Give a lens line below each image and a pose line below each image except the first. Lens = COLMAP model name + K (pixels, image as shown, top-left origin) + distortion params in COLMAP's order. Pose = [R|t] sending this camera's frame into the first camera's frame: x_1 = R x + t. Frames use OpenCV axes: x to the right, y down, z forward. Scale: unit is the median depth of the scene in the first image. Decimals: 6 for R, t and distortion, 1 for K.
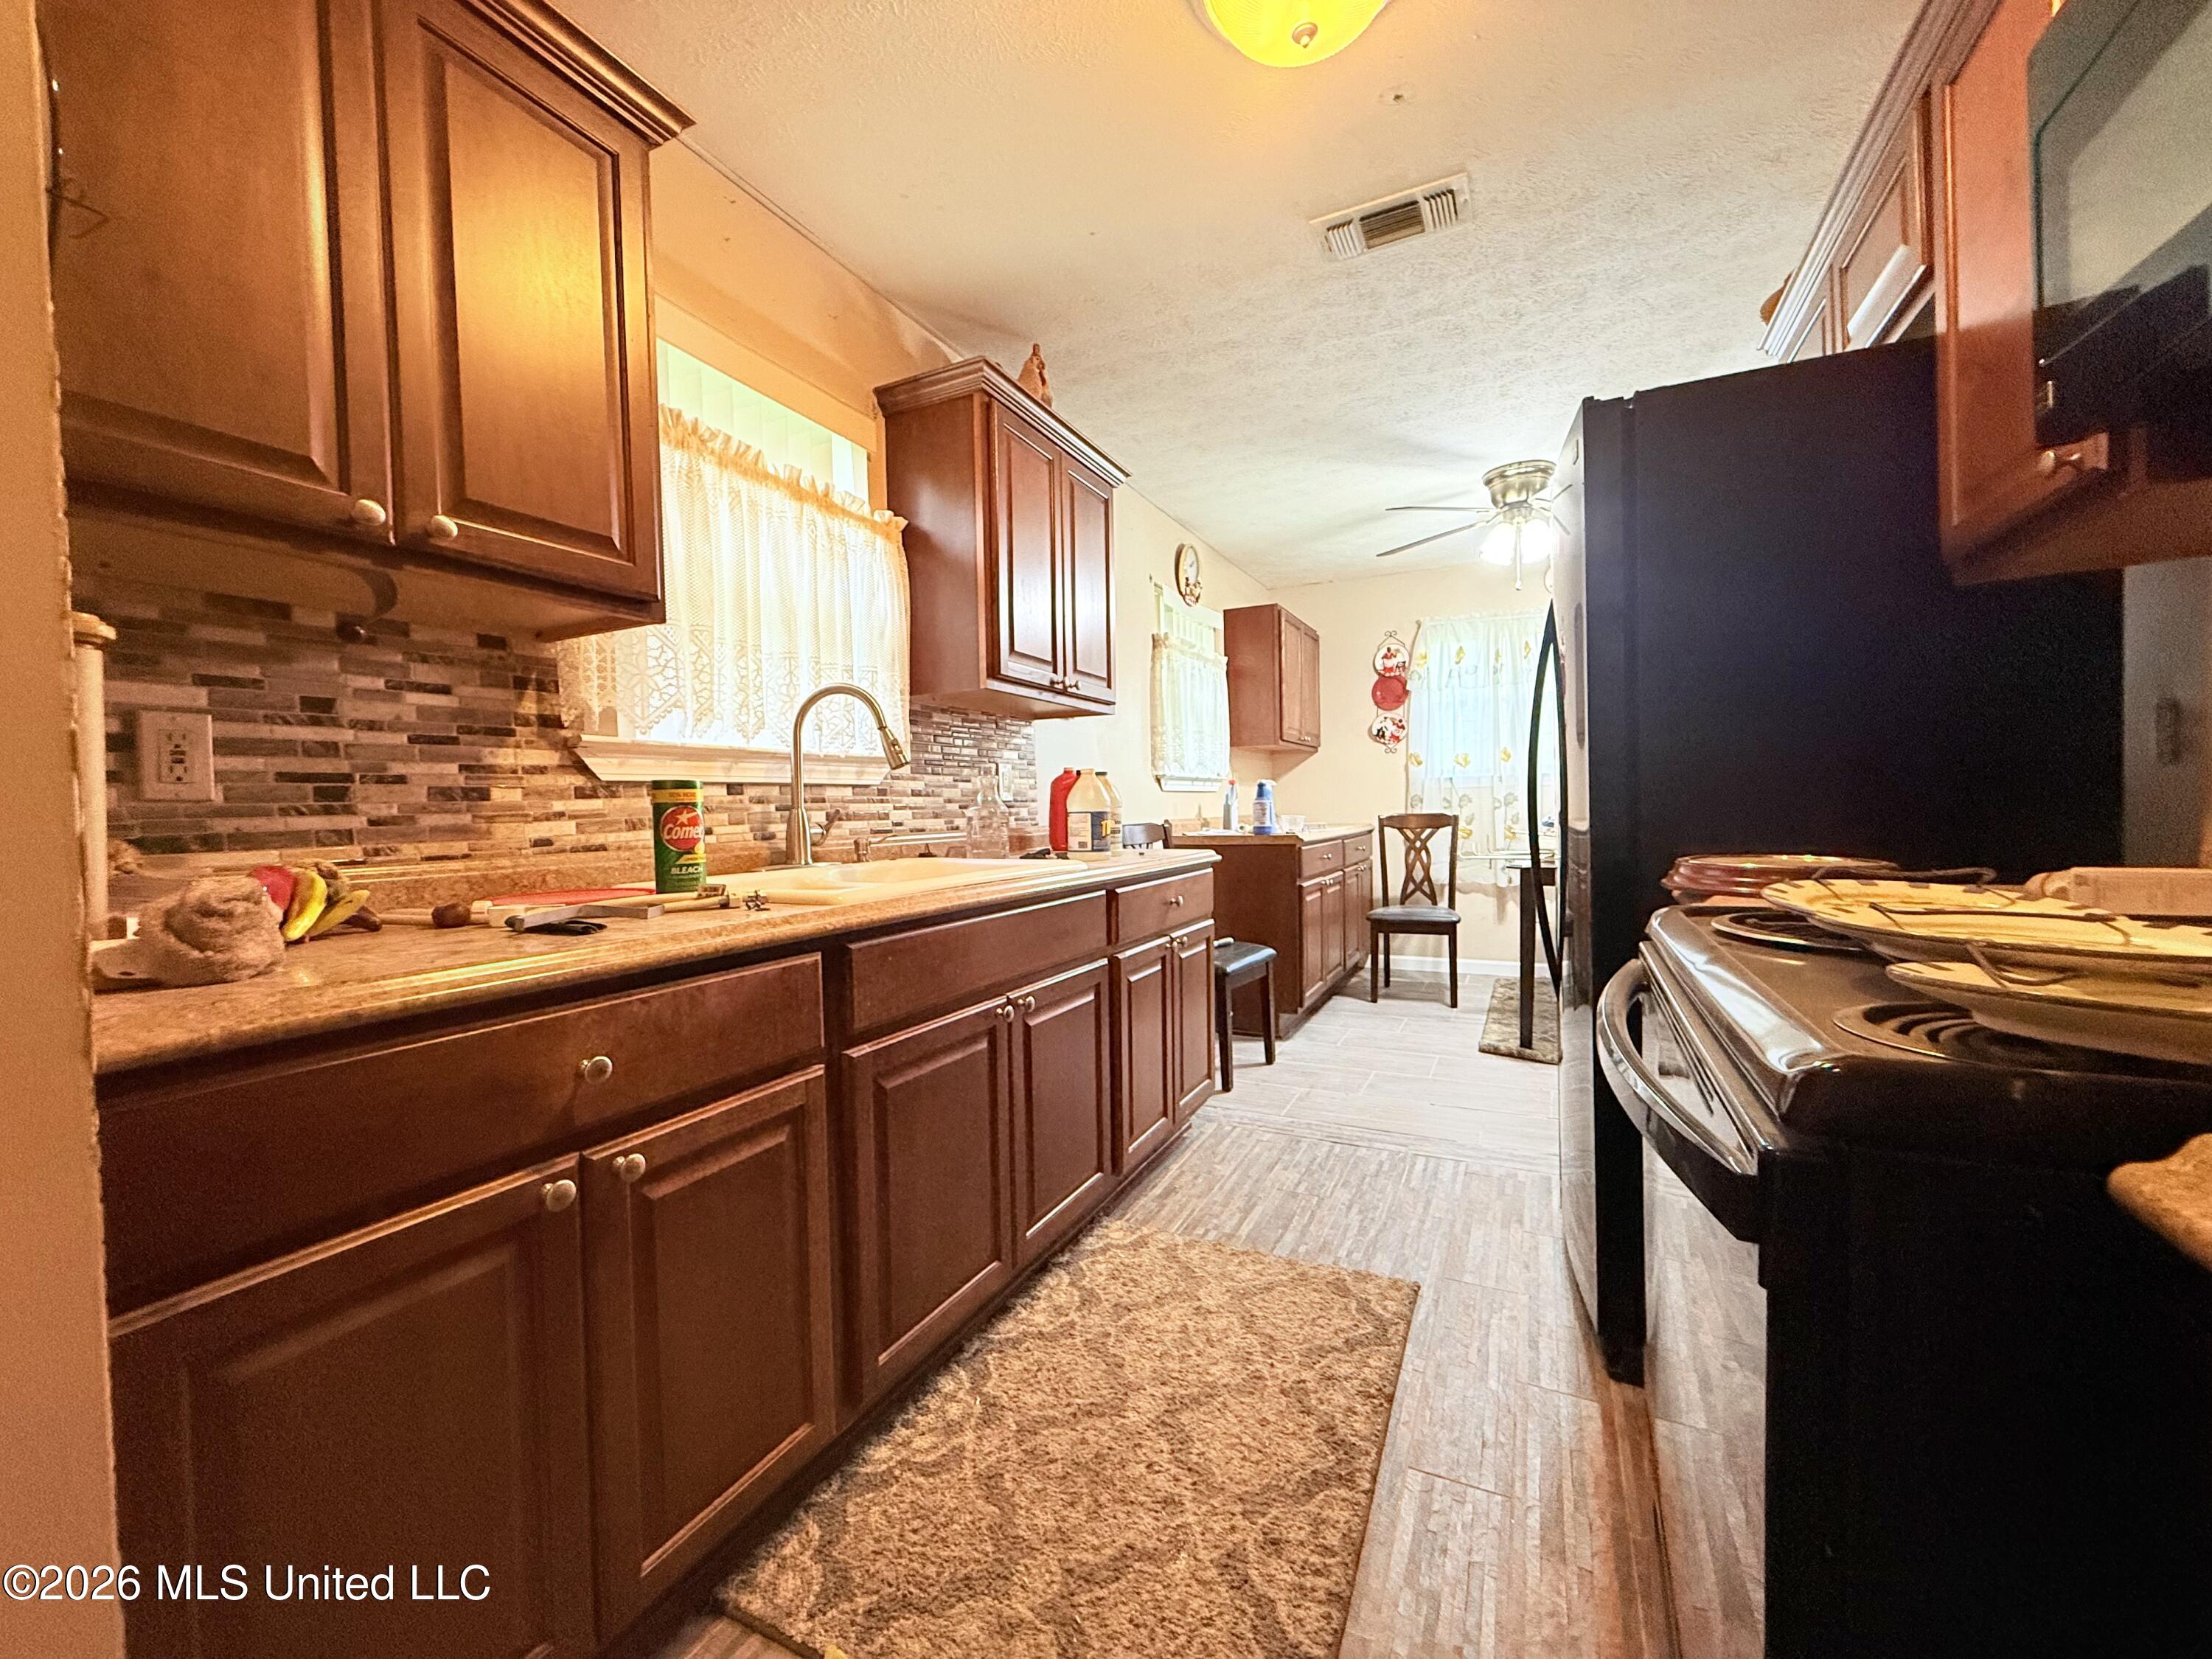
lens RADIAL K [[883.3, 0, 1099.6], [0, 883.3, 804.9], [0, 0, 1]] dist [0.000062, -0.000035]
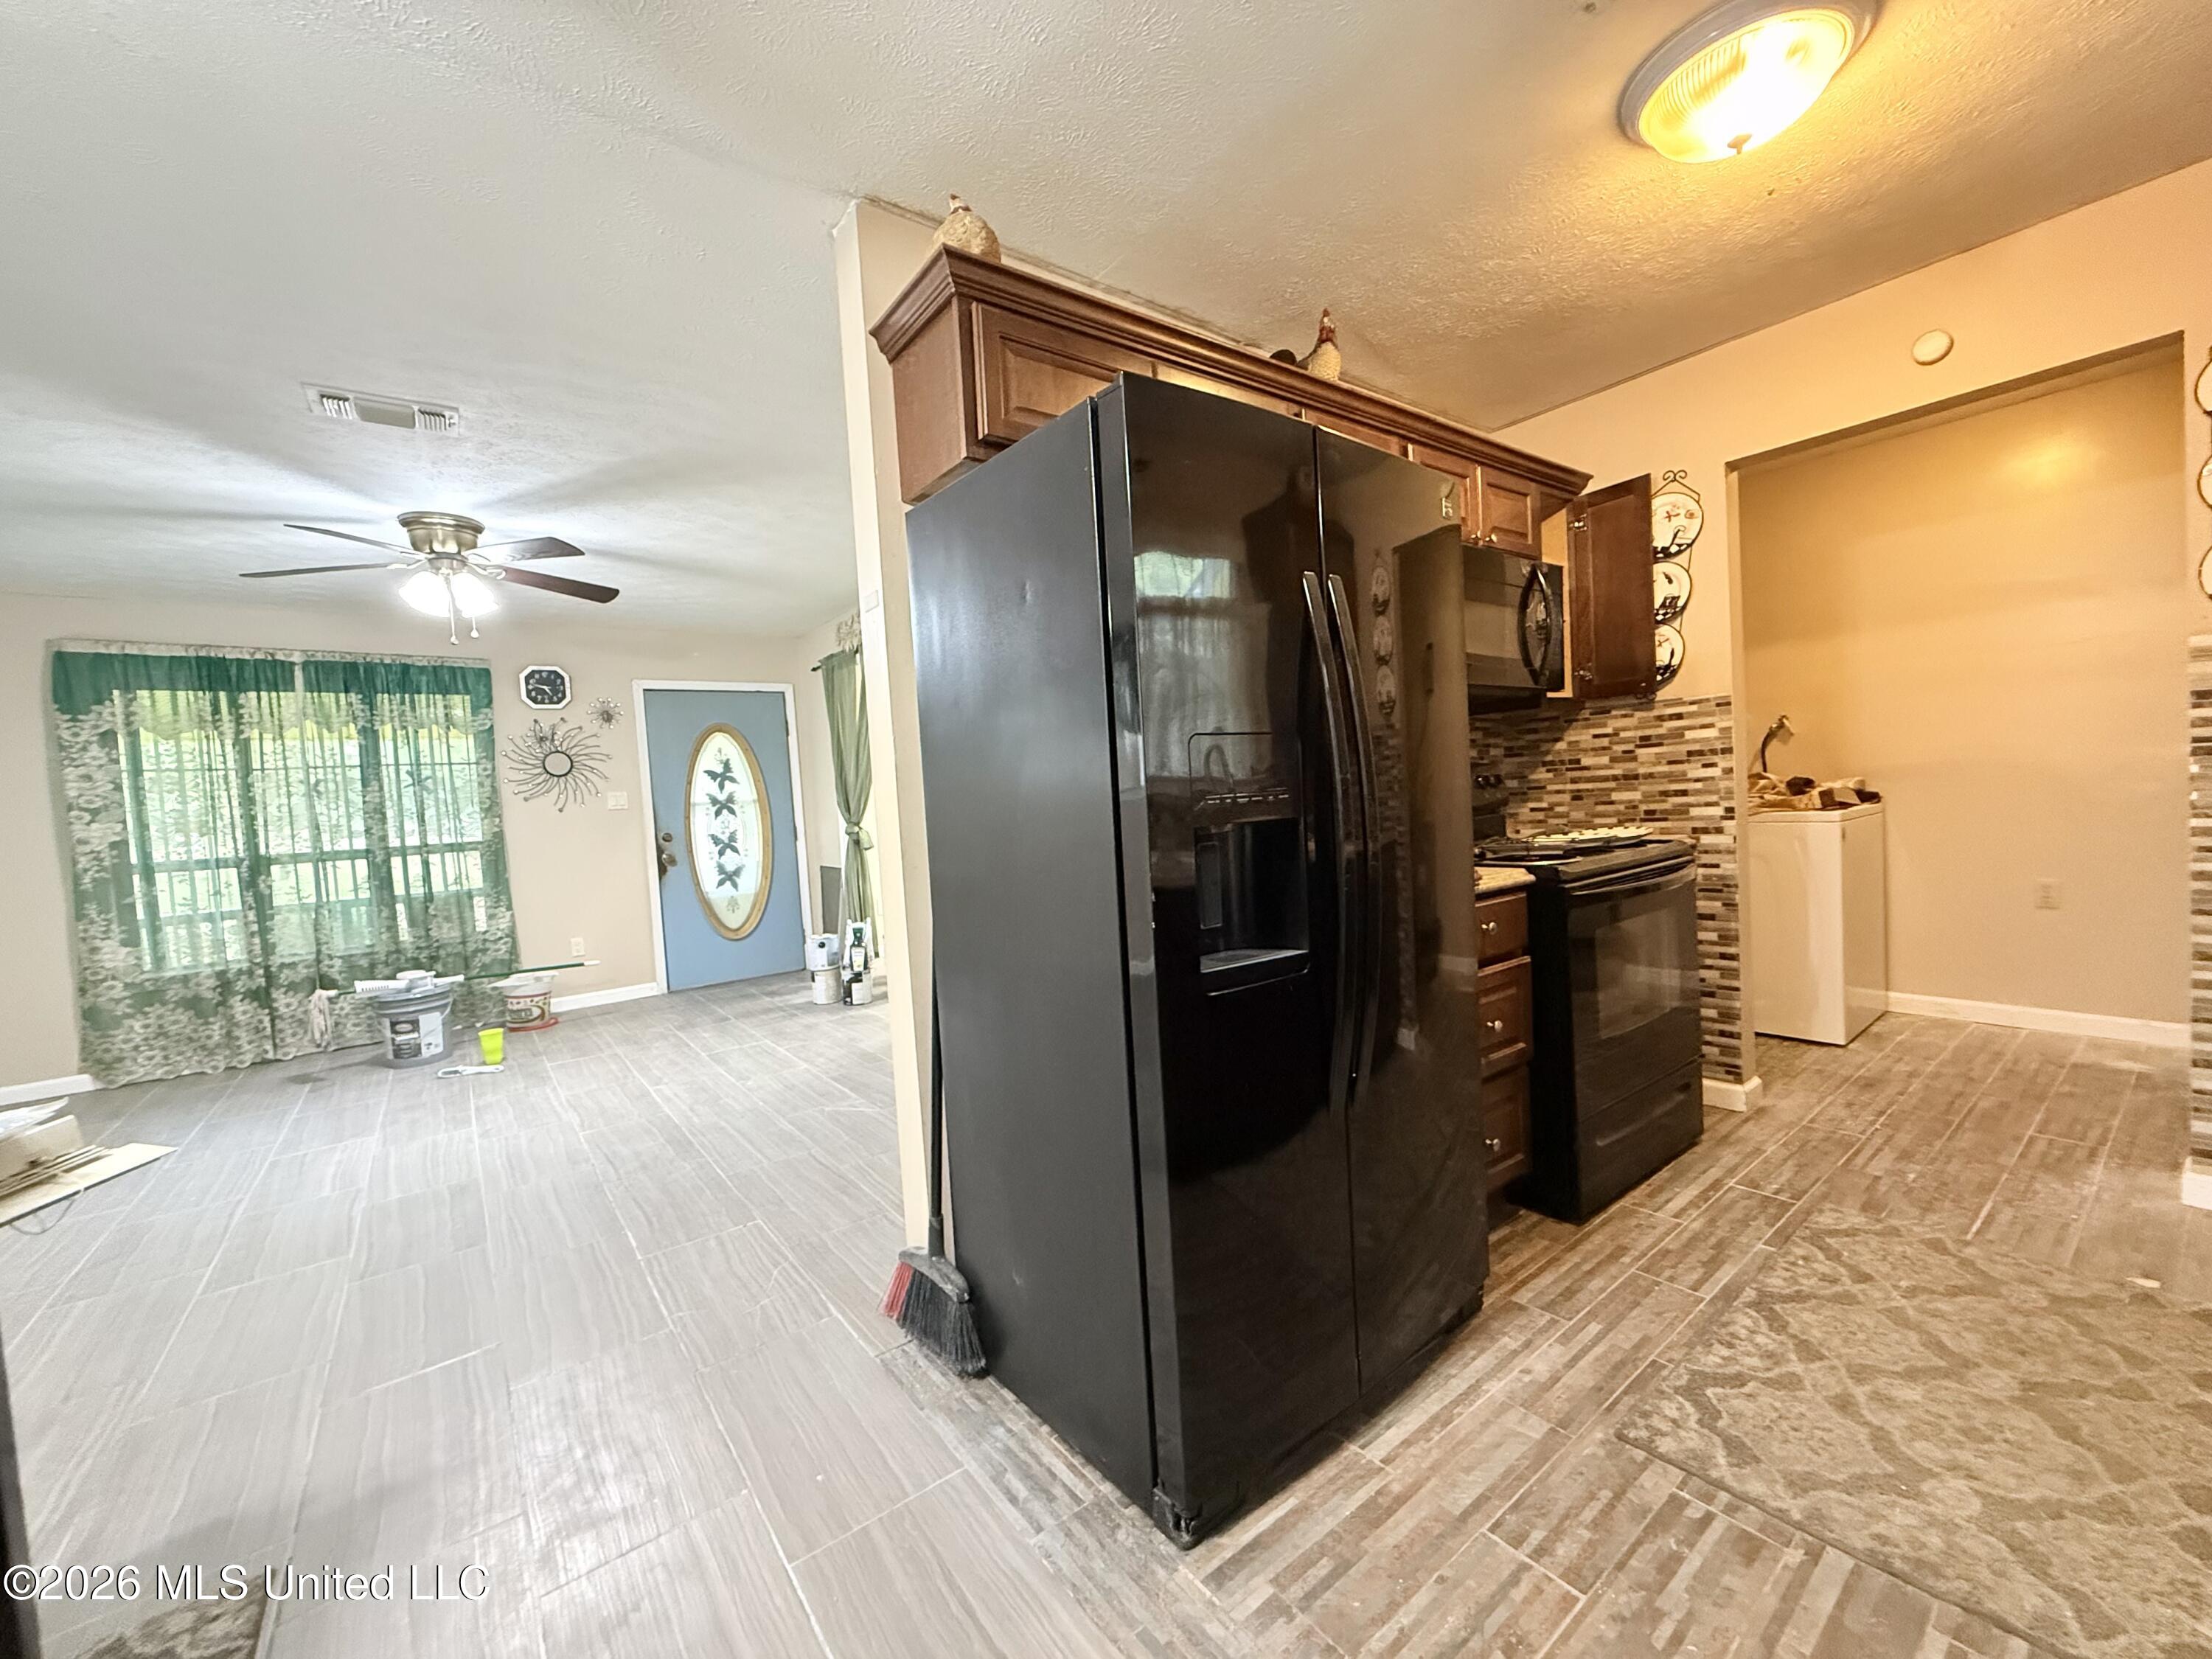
lens RADIAL K [[875.6, 0, 1106.0], [0, 875.6, 829.5], [0, 0, 1]] dist [0.000026, -0.000220]
pose [[-0.892708, 0.061315, 0.446444, 0.340354], [0.082434, 0.996203, 0.028016, -0.052788], [-0.443031, 0.061812, -0.894373, 1.652499]]
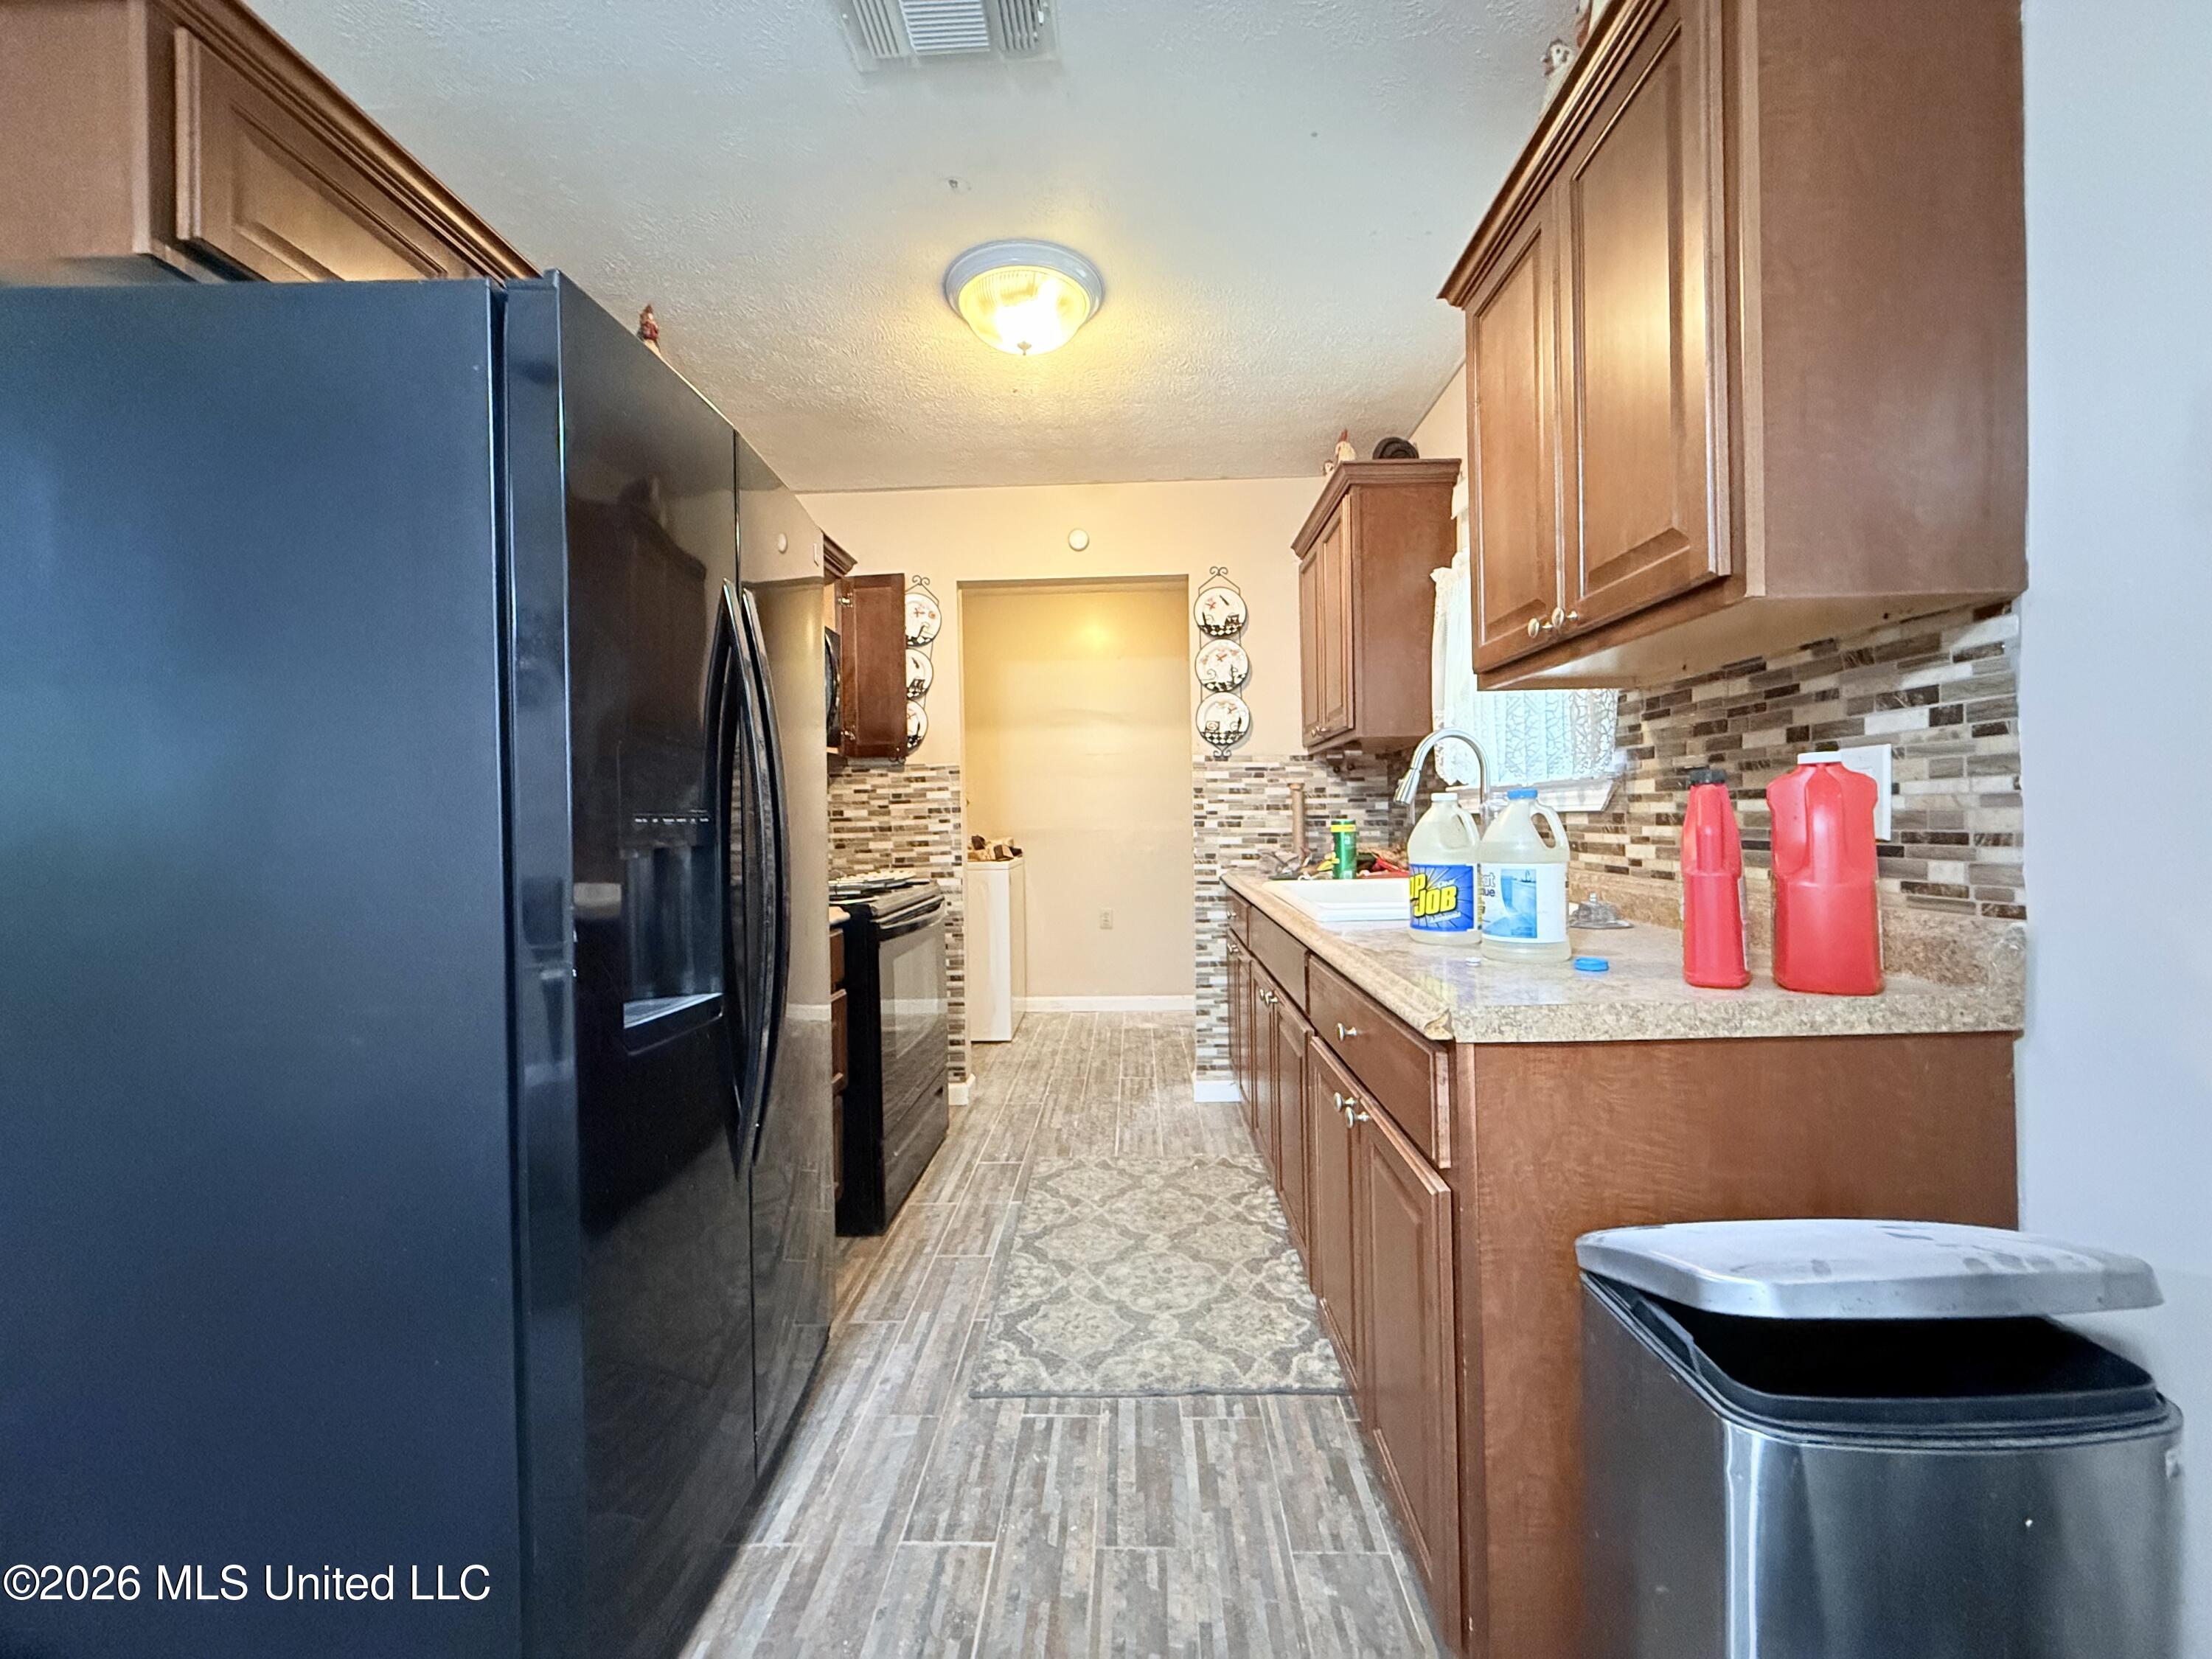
lens RADIAL K [[876.9, 0, 1106.0], [0, 876.9, 829.5], [0, 0, 1]] dist [0.002339, 0.000417]
pose [[-0.908018, 0.046683, -0.416322, 0.513566], [0.041961, 0.998909, 0.020492, -0.042447], [0.416825, 0.001138, -0.908986, 1.650696]]
